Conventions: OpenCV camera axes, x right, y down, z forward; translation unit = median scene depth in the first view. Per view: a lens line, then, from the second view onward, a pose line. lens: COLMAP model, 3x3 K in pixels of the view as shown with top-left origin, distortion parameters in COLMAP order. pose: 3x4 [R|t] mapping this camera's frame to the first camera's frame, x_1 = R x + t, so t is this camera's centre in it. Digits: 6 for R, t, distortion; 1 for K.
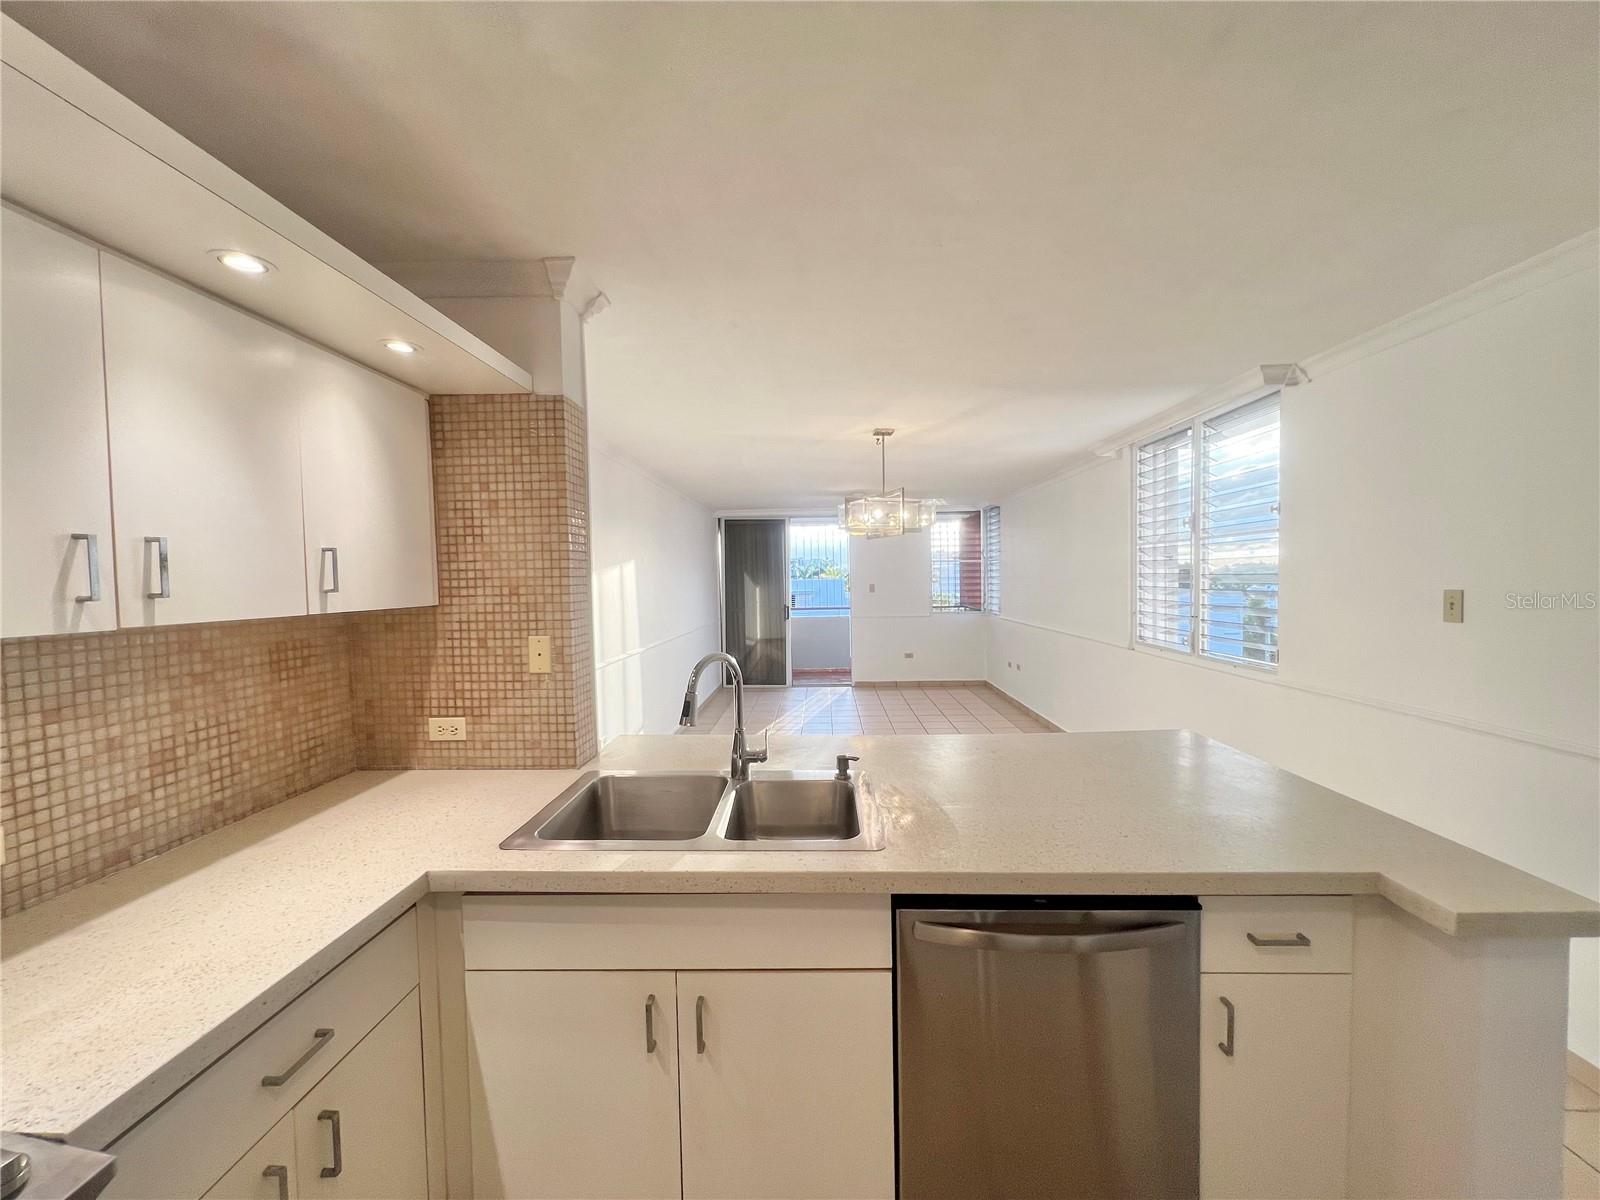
lens RADIAL K [[637.9, 0, 797.8], [0, 637.9, 602.6], [0, 0, 1]] dist [0.003026, 0.000079]
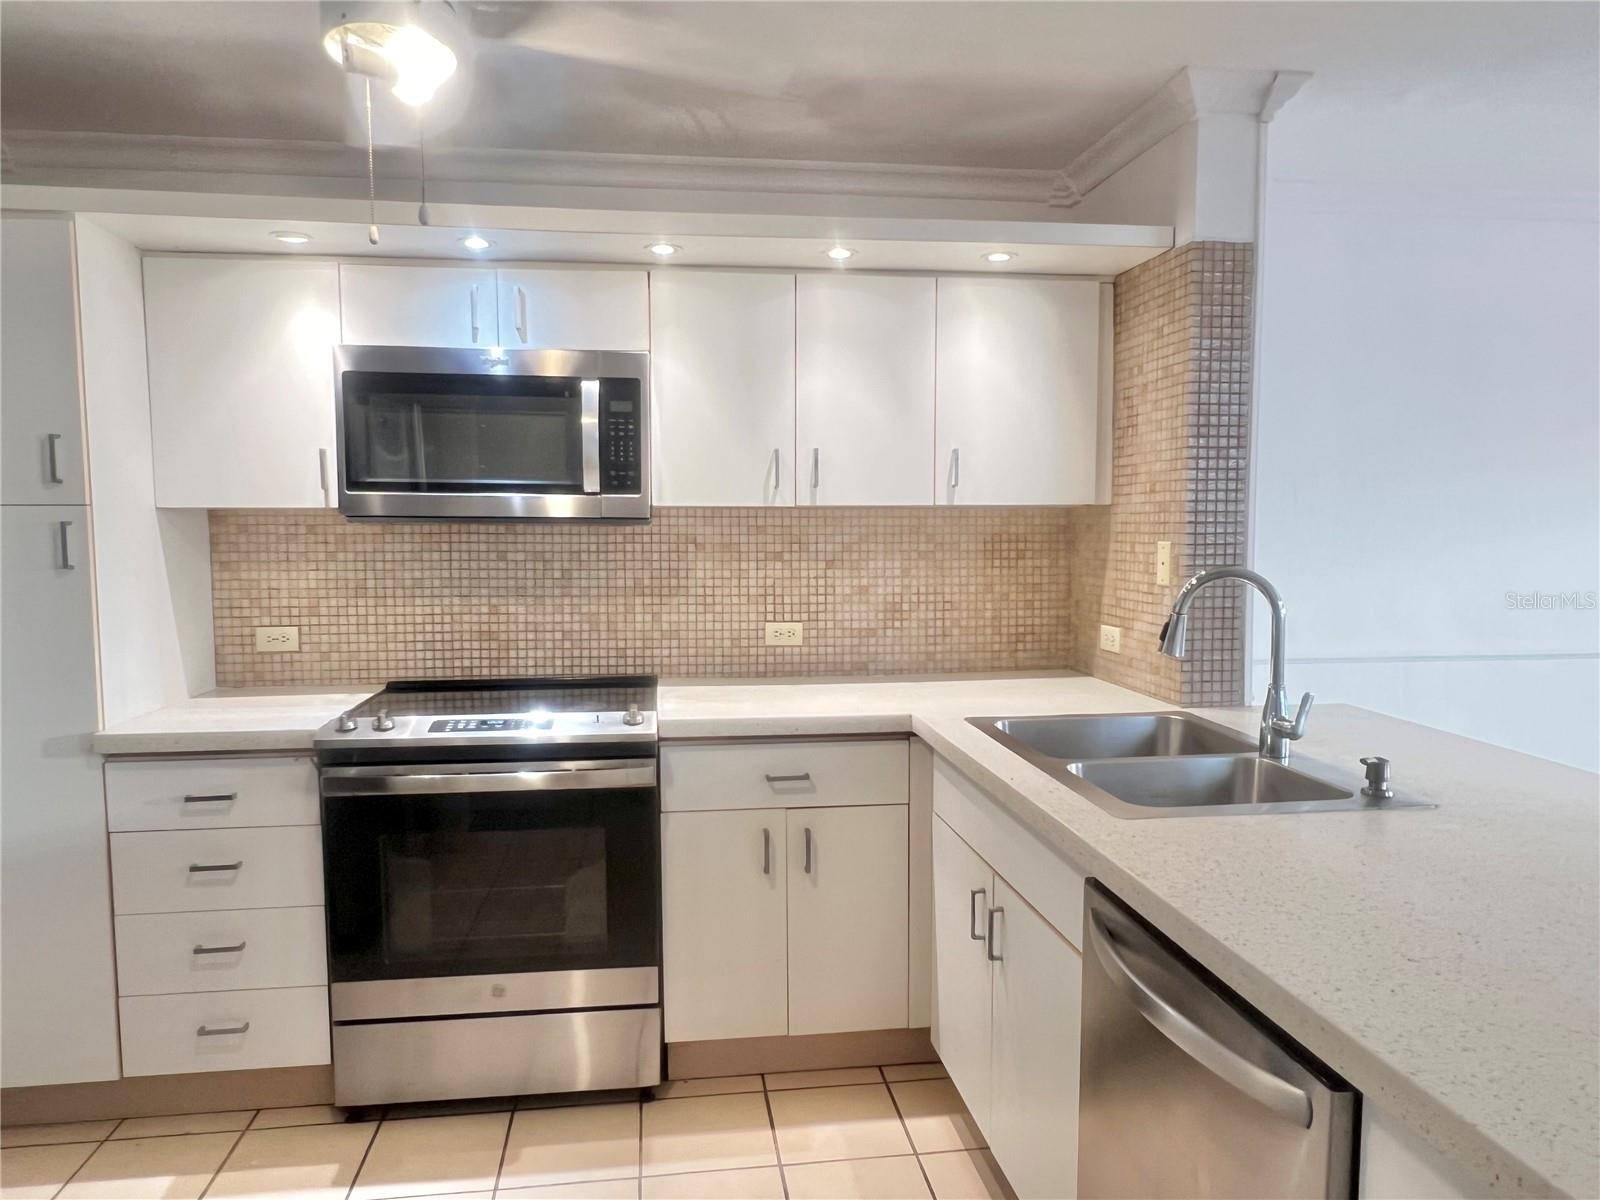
lens RADIAL K [[1037.2, 0, 796.3], [0, 1037.2, 601.8], [0, 0, 1]] dist [-0.000570, -0.000273]
pose [[0.178555, 0.091734, -0.979644, 1.096010], [-0.035054, 0.995605, 0.086840, 0.038617], [0.983305, 0.018835, 0.180986, 0.361454]]
